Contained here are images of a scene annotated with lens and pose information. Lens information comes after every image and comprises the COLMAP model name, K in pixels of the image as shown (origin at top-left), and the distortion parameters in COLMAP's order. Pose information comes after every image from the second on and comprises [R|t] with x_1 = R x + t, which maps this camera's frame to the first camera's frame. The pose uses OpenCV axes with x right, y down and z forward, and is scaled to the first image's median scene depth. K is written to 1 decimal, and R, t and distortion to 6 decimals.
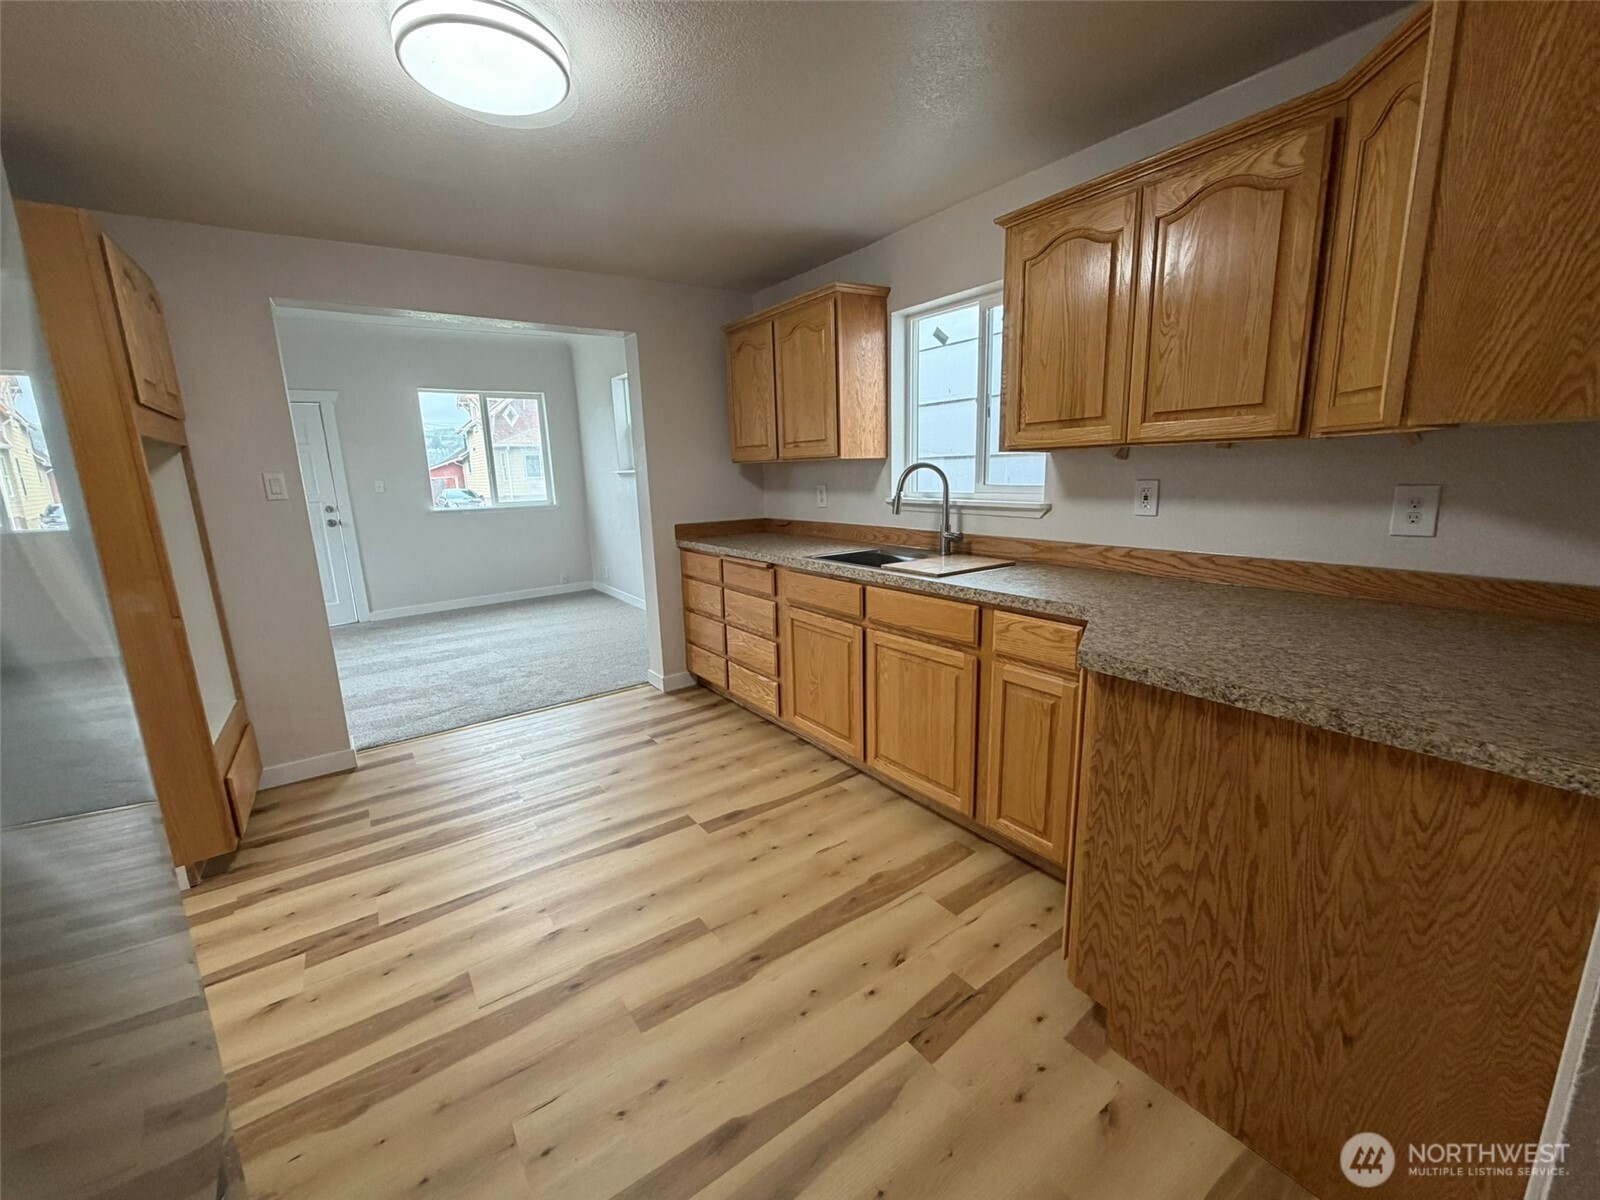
lens RADIAL K [[644.7, 0, 798.9], [0, 644.7, 599.3], [0, 0, 1]] dist [-0.001376, 0.000294]
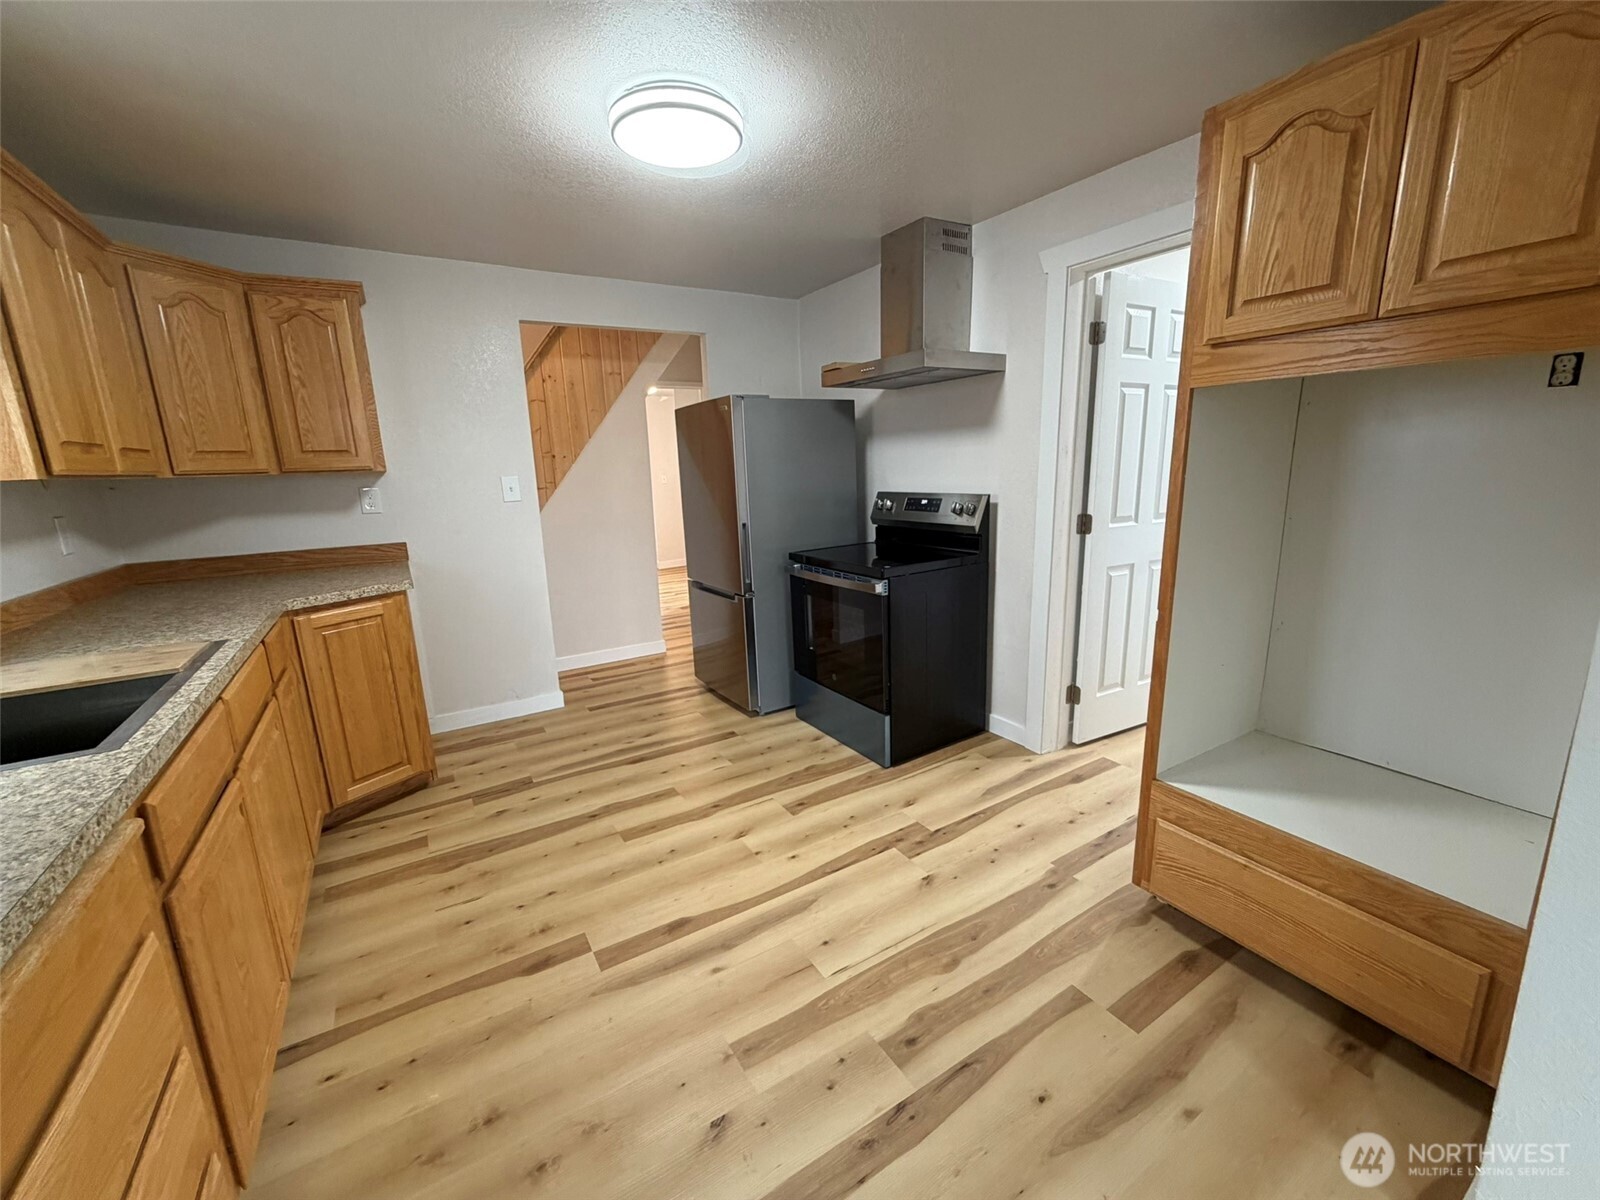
lens RADIAL K [[644.7, 0, 798.9], [0, 644.7, 599.3], [0, 0, 1]] dist [-0.001376, 0.000294]
pose [[-0.996061, 0.047743, 0.074713, -0.478748], [0.073544, 0.915556, 0.395408, -0.304609], [-0.049526, 0.399346, -0.915462, 1.542524]]
